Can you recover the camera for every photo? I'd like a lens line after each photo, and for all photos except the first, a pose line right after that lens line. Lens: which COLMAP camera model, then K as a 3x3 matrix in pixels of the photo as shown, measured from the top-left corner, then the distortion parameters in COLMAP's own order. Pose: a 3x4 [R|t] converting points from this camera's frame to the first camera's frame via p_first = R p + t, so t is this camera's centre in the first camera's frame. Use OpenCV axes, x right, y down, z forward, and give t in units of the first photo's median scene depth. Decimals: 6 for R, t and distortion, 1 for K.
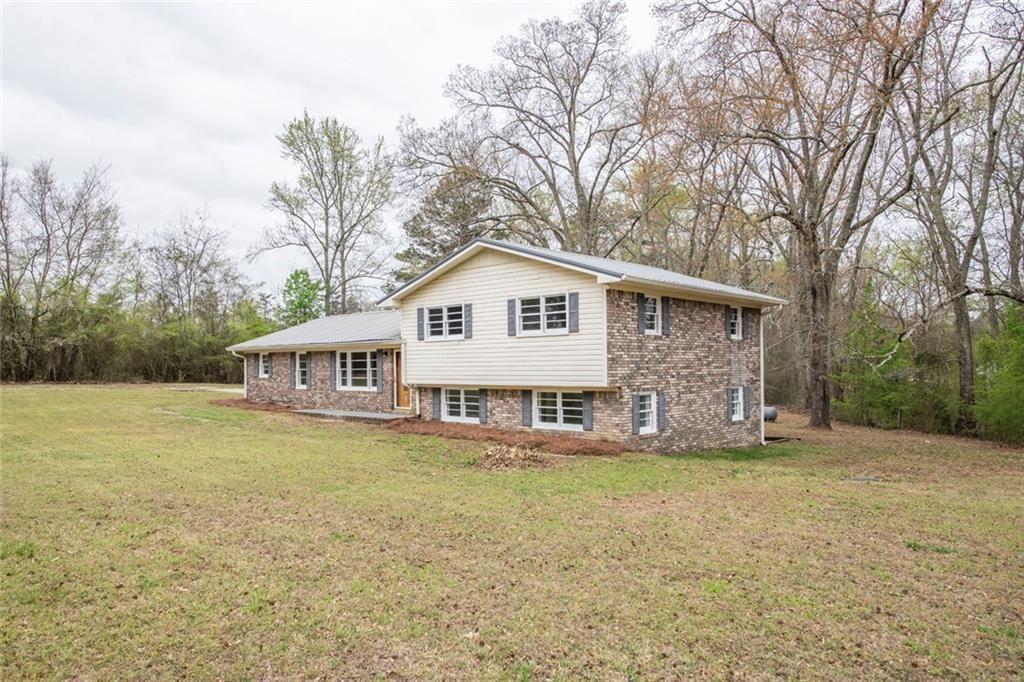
lens RADIAL K [[699.7, 0, 512.0], [0, 699.7, 341.0], [0, 0, 1]] dist [0.021847, 0.000711]
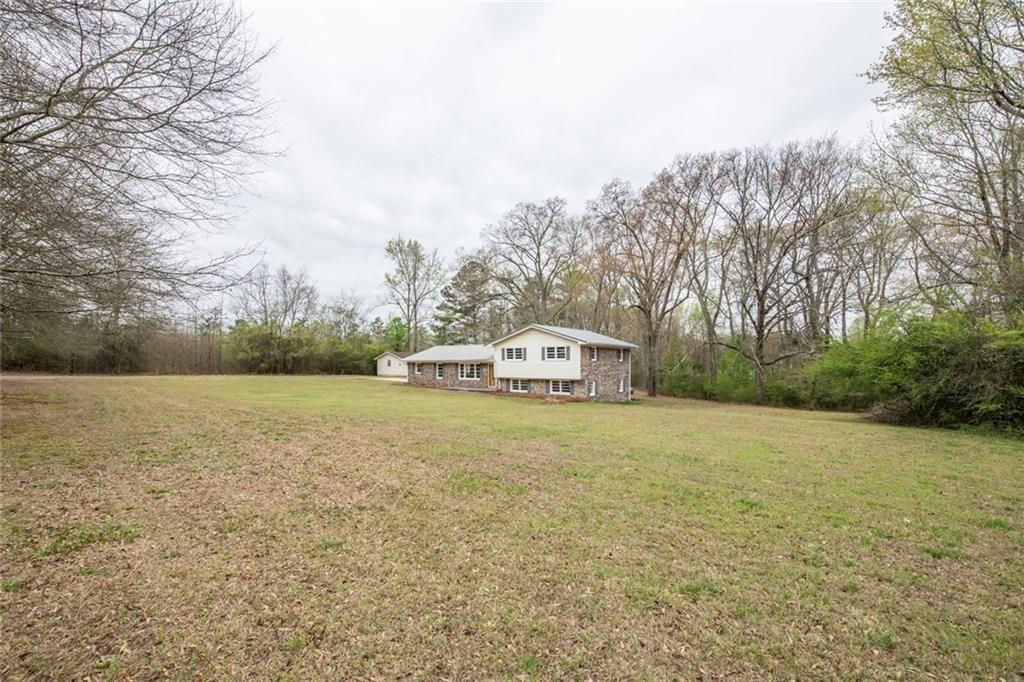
lens RADIAL K [[422.3, 0, 512.0], [0, 422.3, 341.0], [0, 0, 1]] dist [-0.002234, -0.000356]
pose [[0.996291, 0.013583, 0.084965, -0.224839], [-0.011879, 0.999719, -0.020534, -0.040646], [-0.085220, 0.019448, 0.996172, -0.552075]]
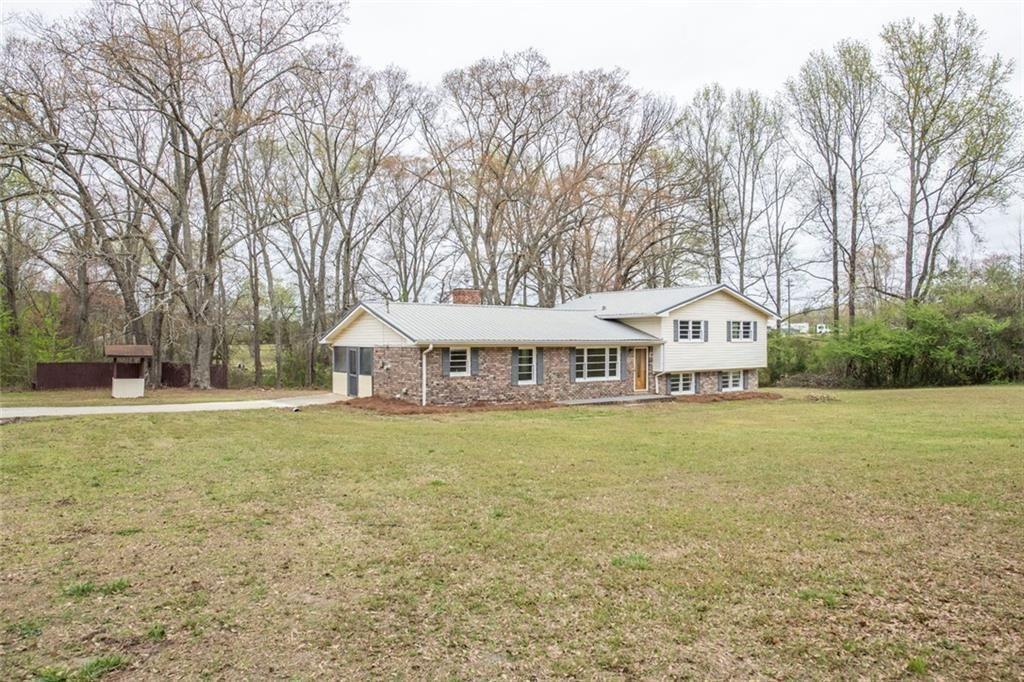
lens RADIAL K [[699.7, 0, 512.0], [0, 699.7, 341.0], [0, 0, 1]] dist [0.021847, 0.000711]
pose [[0.148925, 0.029311, 0.988414, -1.598849], [-0.014783, 0.999515, -0.027413, 0.042795], [-0.988738, -0.010529, 0.149286, 1.087281]]
